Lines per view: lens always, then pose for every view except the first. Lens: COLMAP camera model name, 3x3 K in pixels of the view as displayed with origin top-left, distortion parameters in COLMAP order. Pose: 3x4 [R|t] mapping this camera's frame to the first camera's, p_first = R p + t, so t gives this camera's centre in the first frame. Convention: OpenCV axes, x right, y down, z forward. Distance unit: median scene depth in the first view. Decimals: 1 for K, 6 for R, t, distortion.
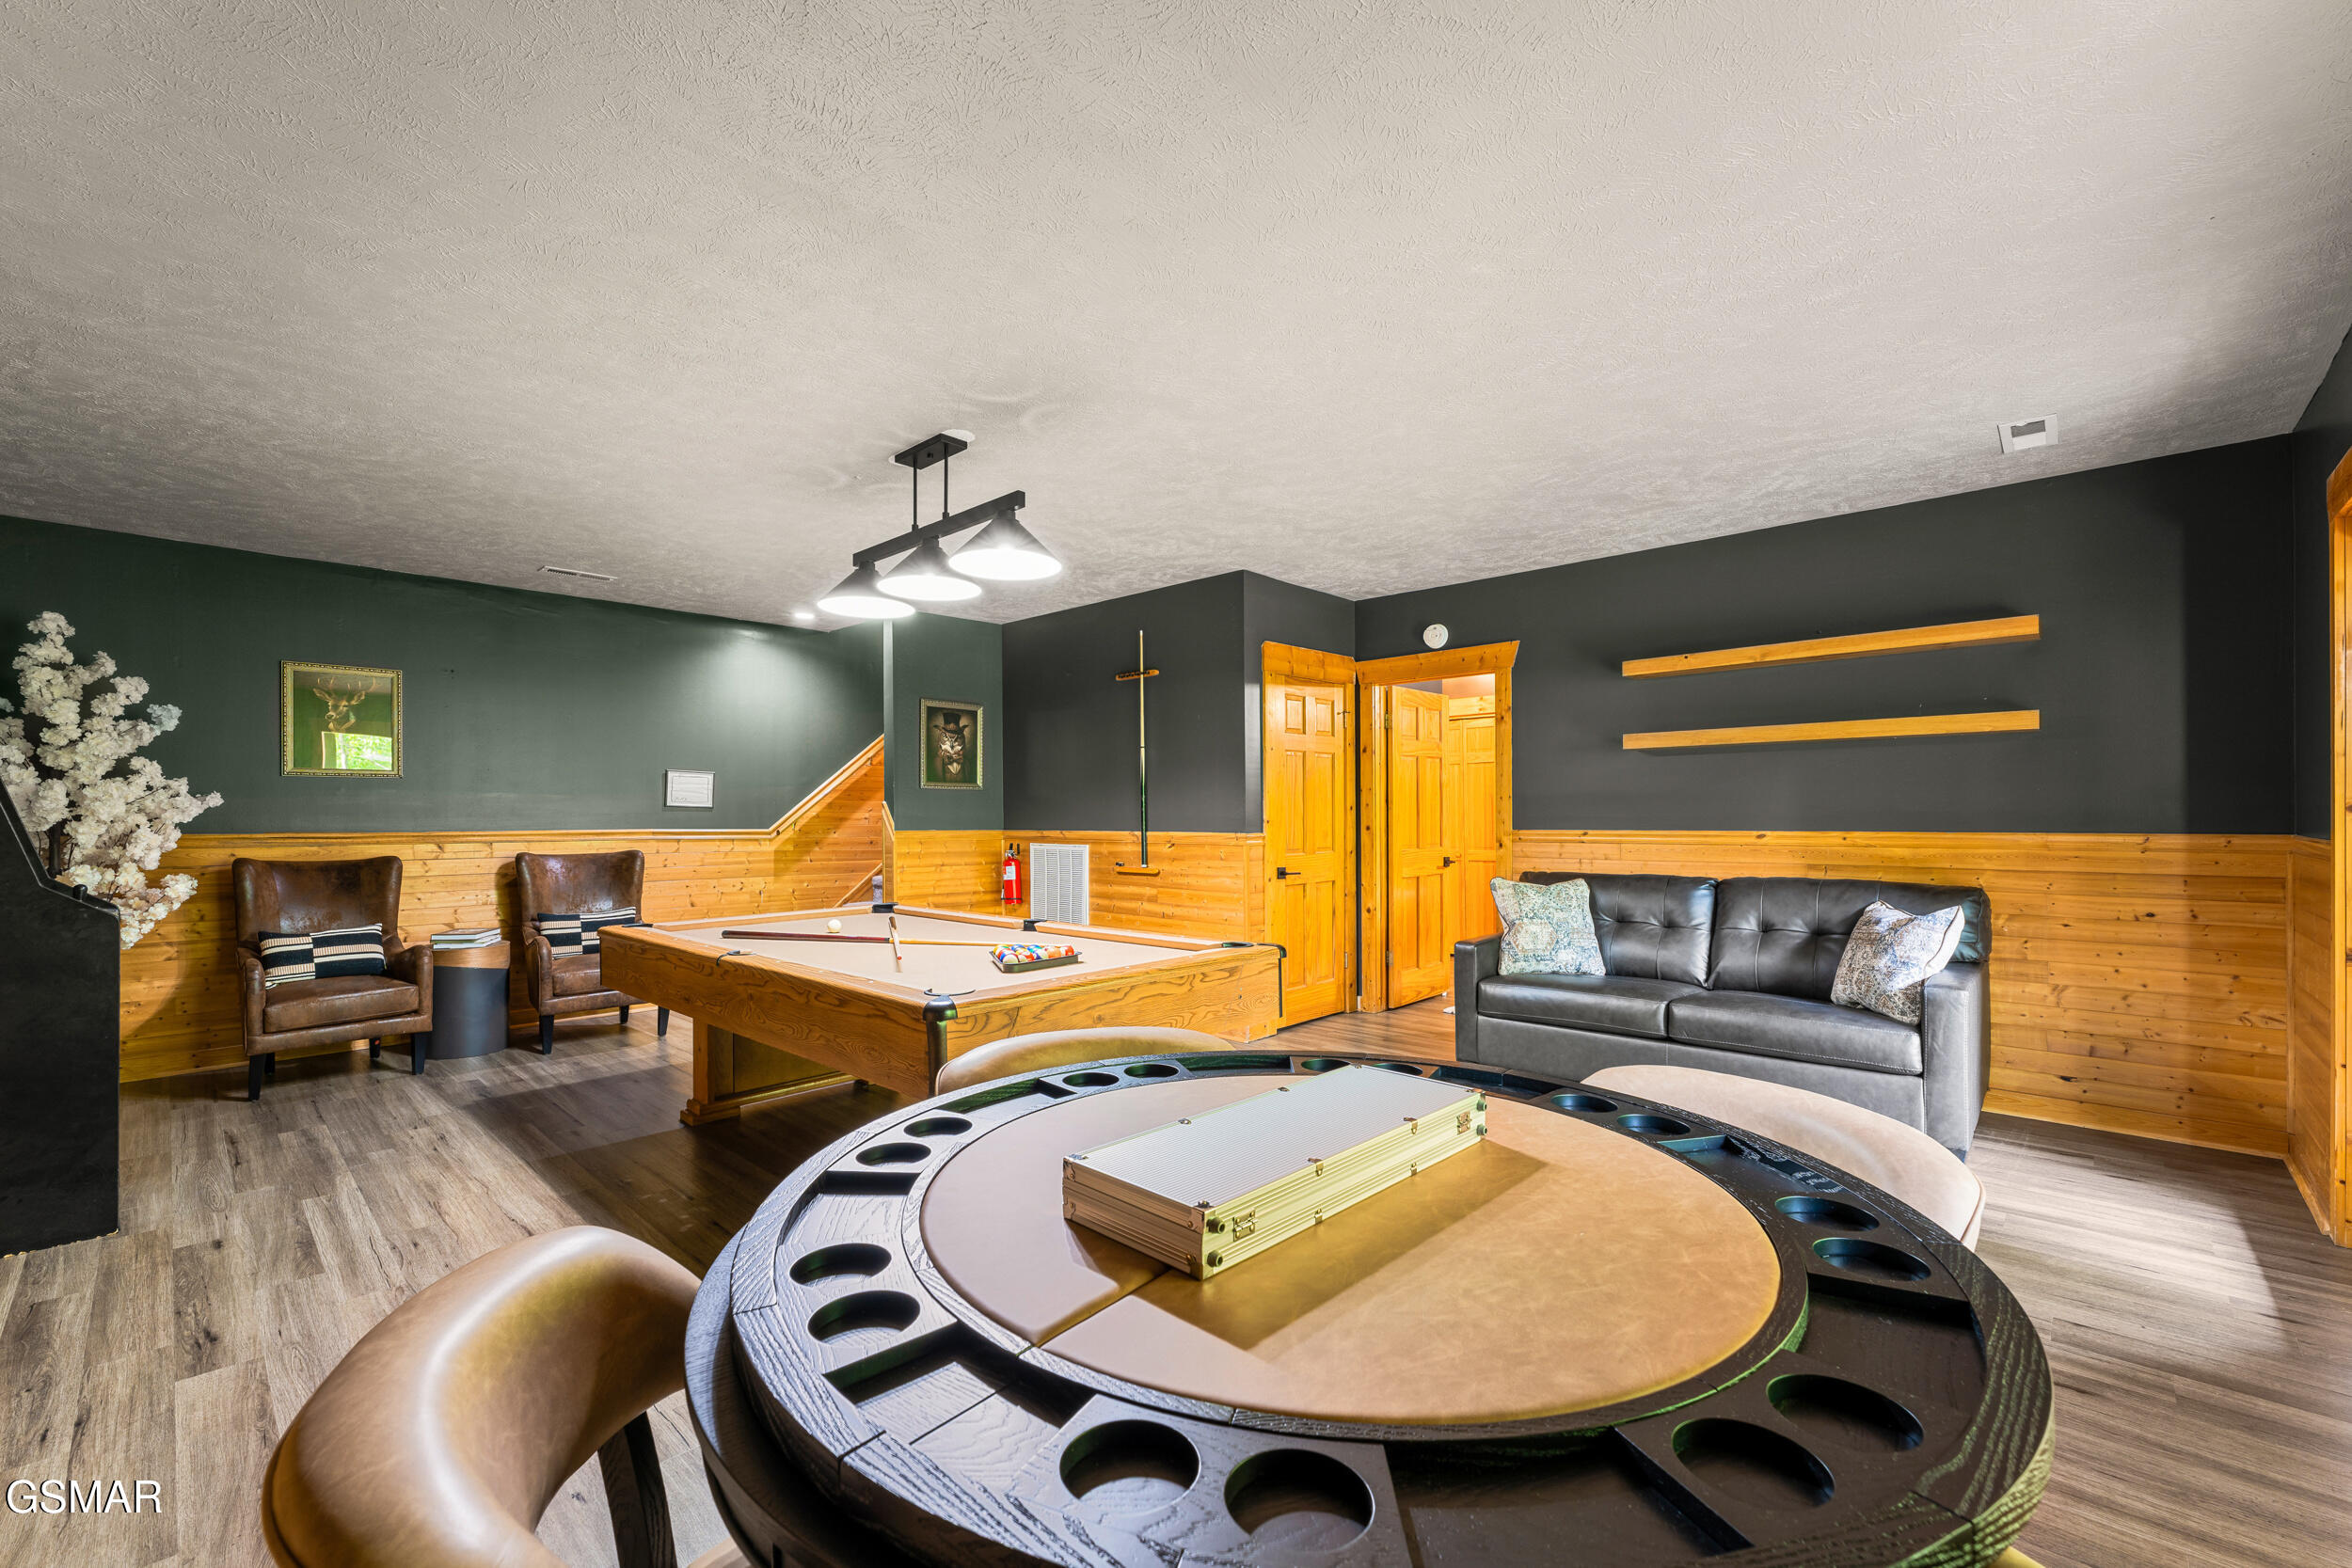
lens RADIAL K [[1008.2, 0, 1108.8], [0, 1008.2, 809.1], [0, 0, 1]] dist [0.000826, 0.000057]
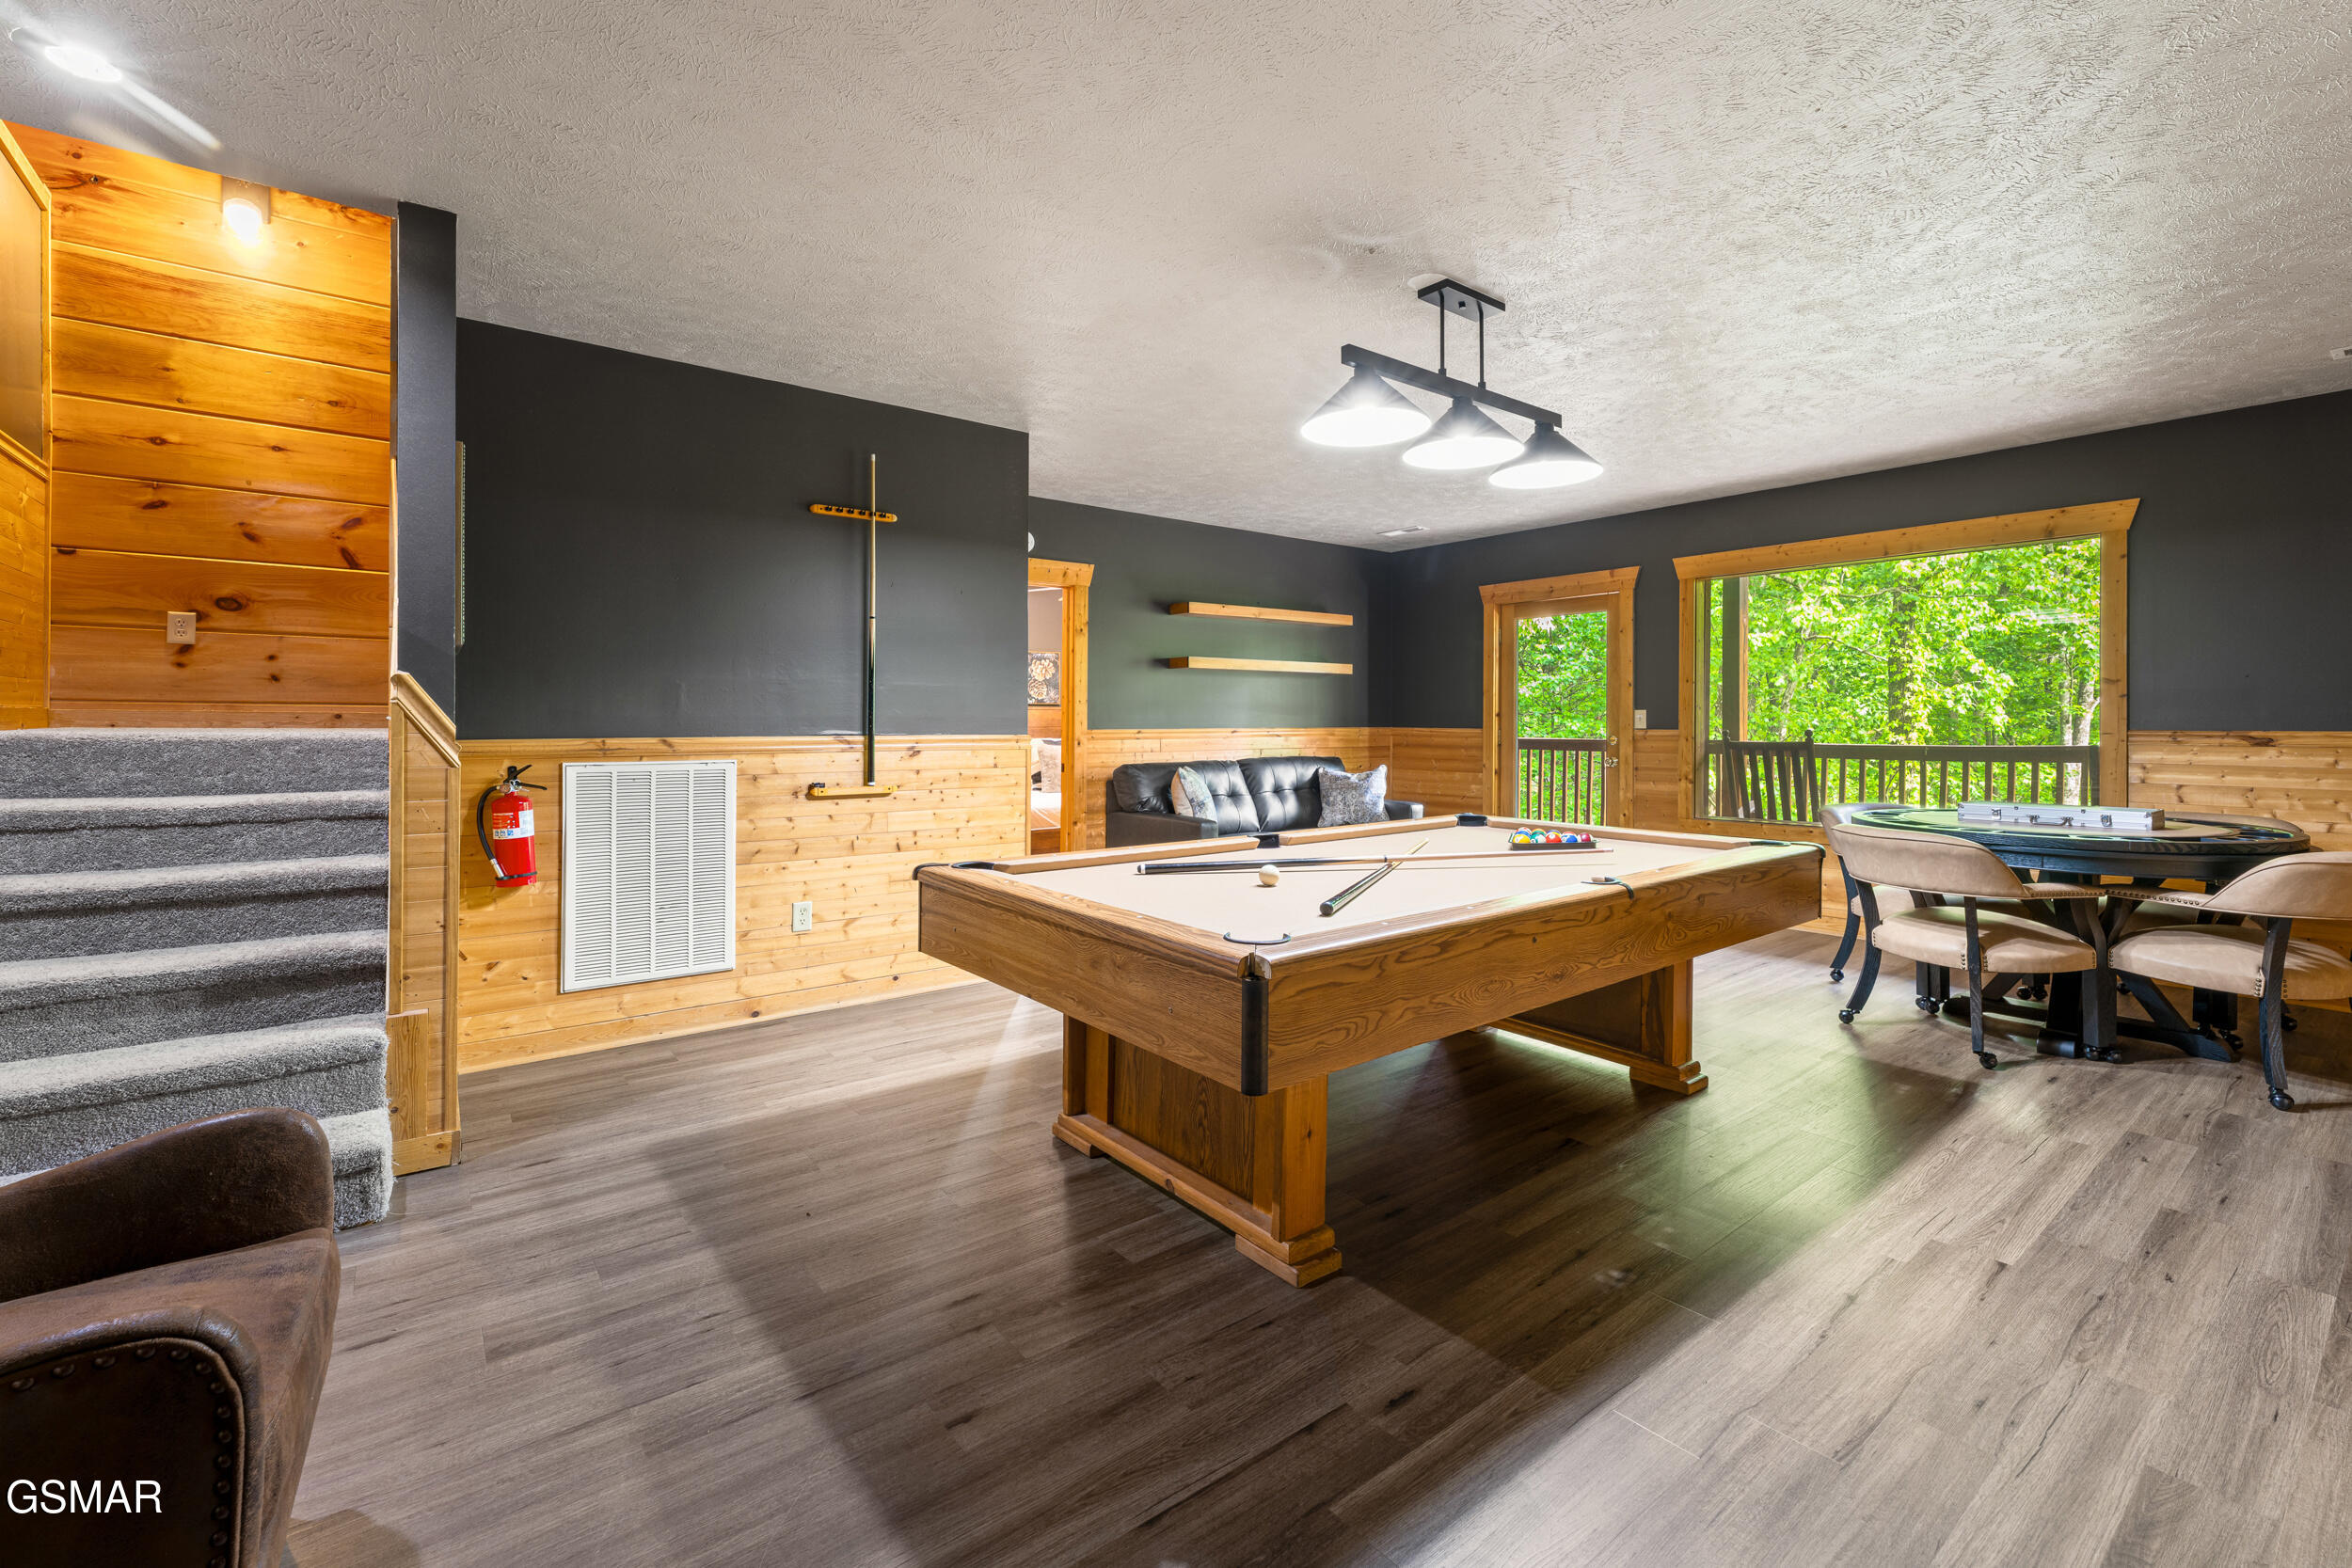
lens RADIAL K [[996.9, 0, 1222.7], [0, 996.9, 723.9], [0, 0, 1]] dist [0.002862, 0.000063]
pose [[0.075590, 0.001473, 0.997138, -1.029046], [-0.008634, 0.999962, -0.000823, 0.020286], [-0.997102, -0.008547, 0.075600, 1.098779]]
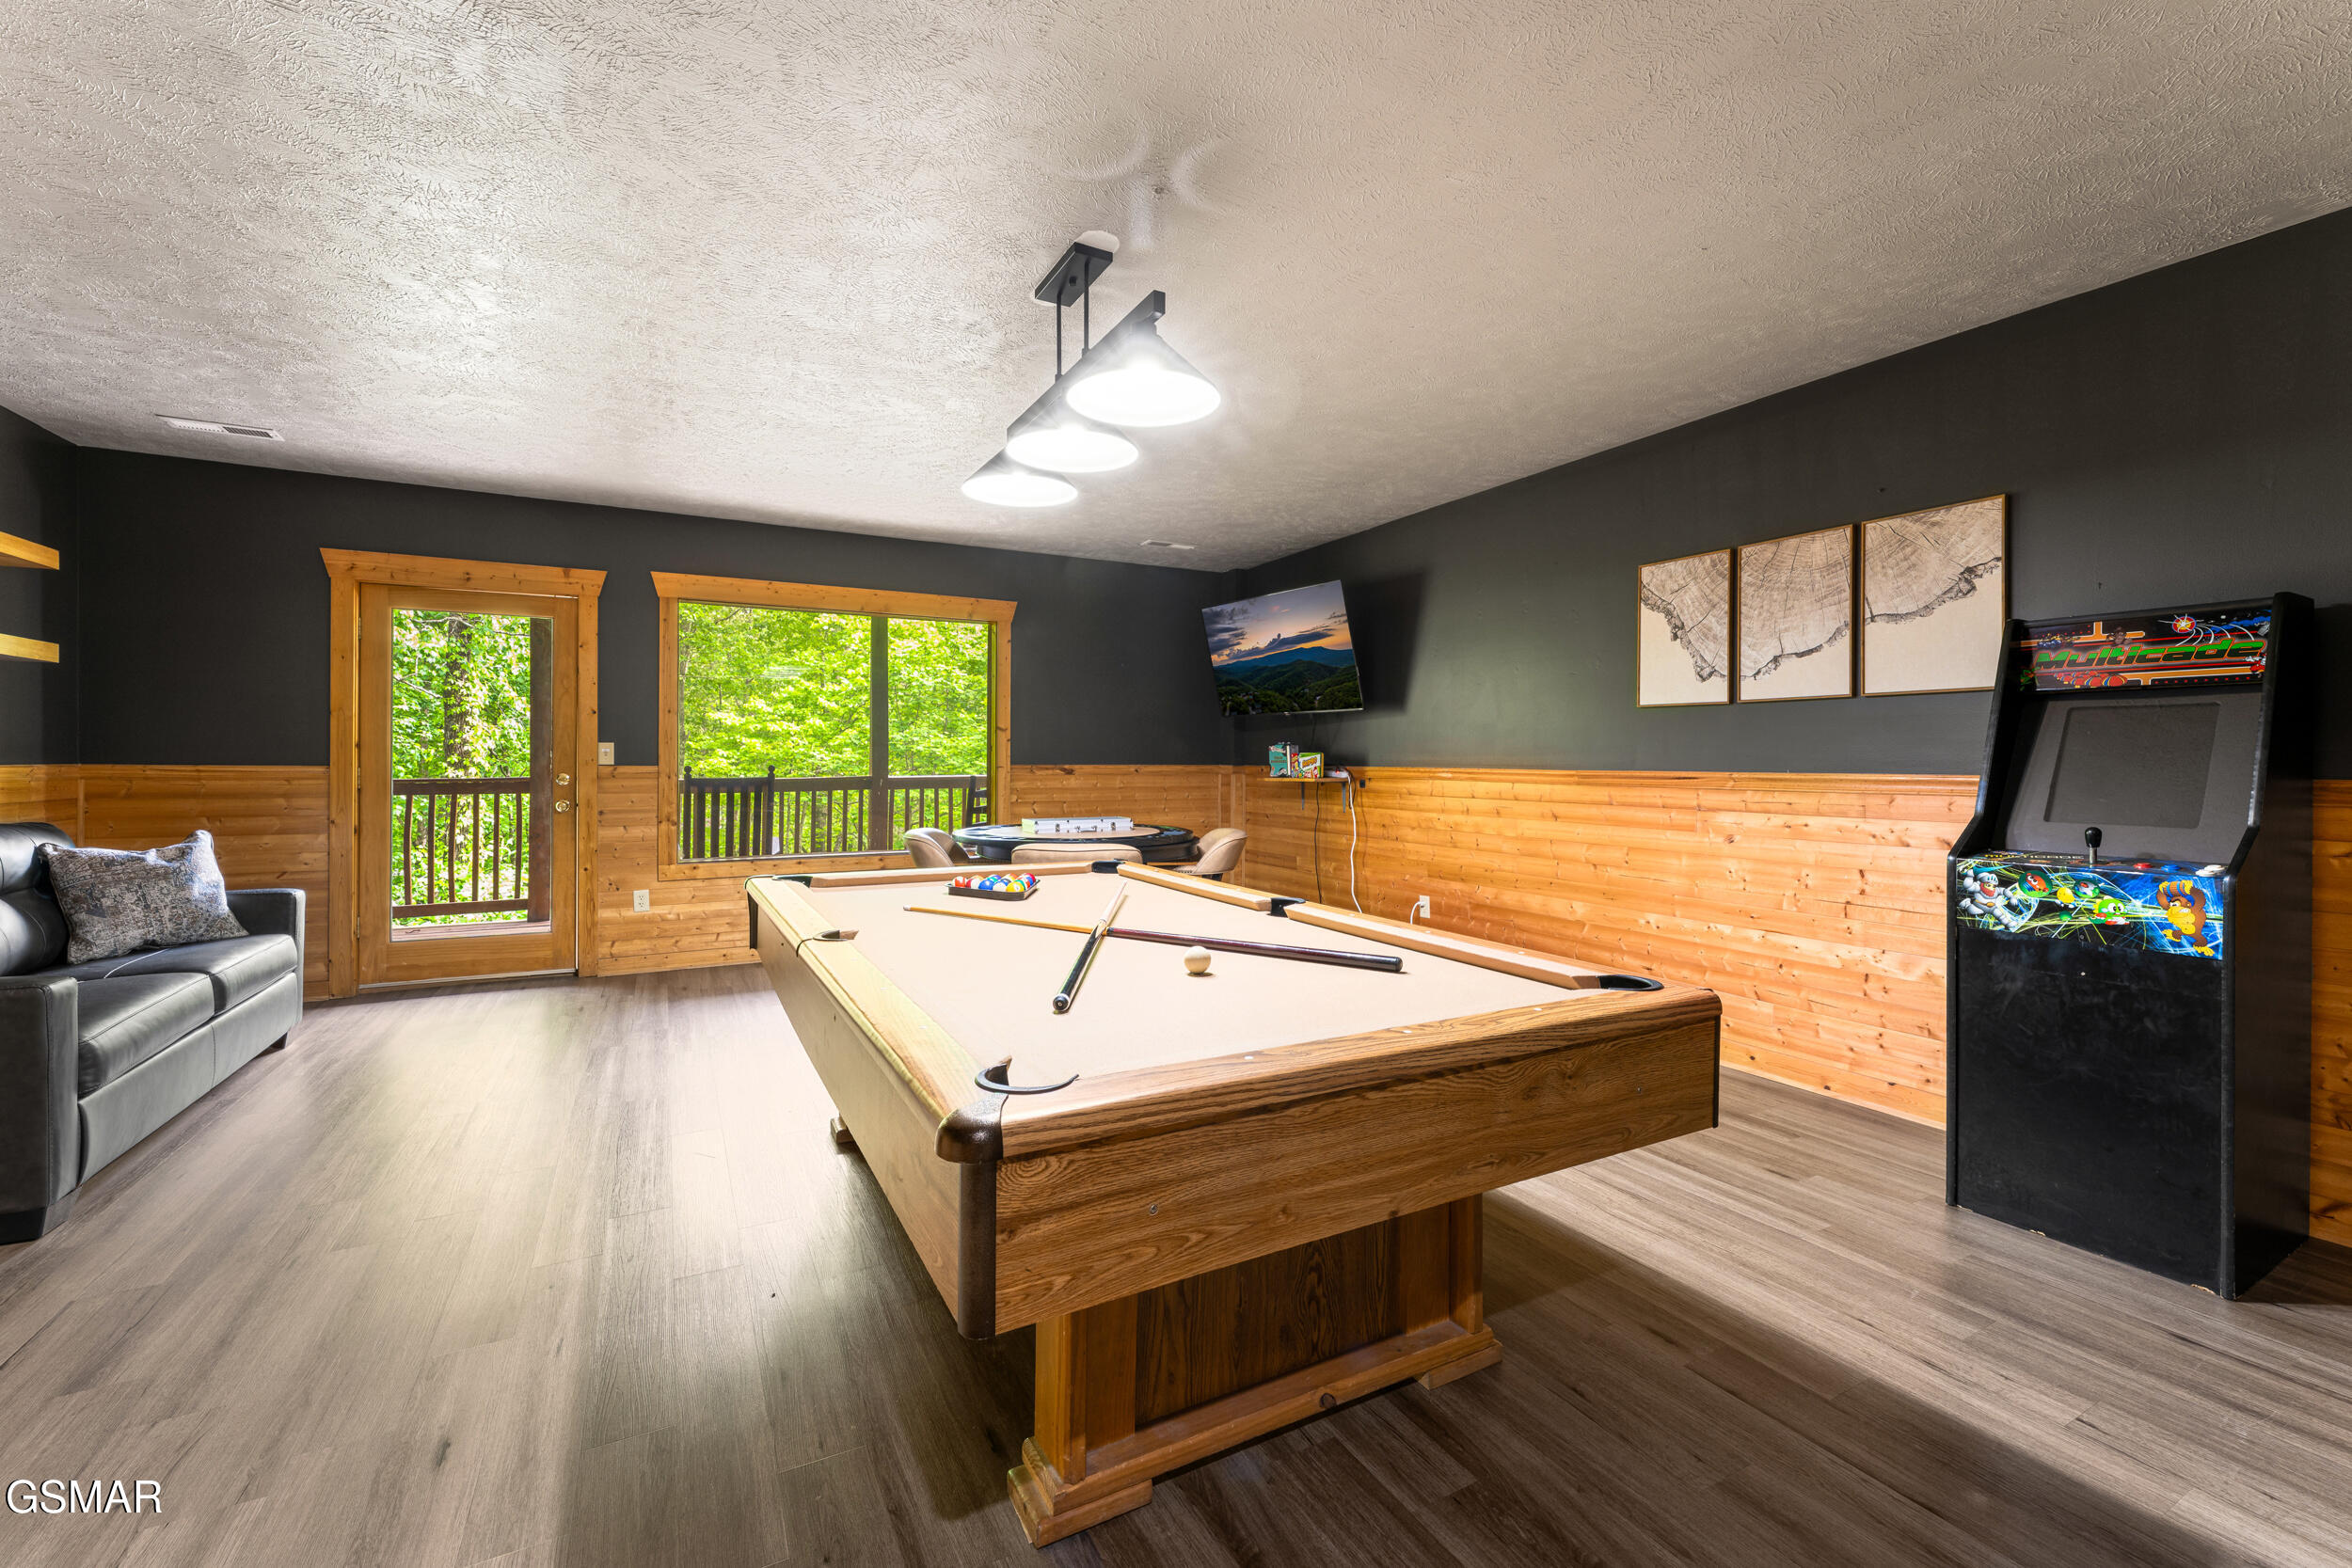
lens RADIAL K [[966.3, 0, 1167.0], [0, 966.3, 774.2], [0, 0, 1]] dist [0.001228, 0.000078]
pose [[-0.962479, -0.004835, 0.271314, -0.434555], [-0.003338, 0.999977, 0.005977, 0.023703], [-0.271336, 0.004847, -0.962472, 1.634530]]
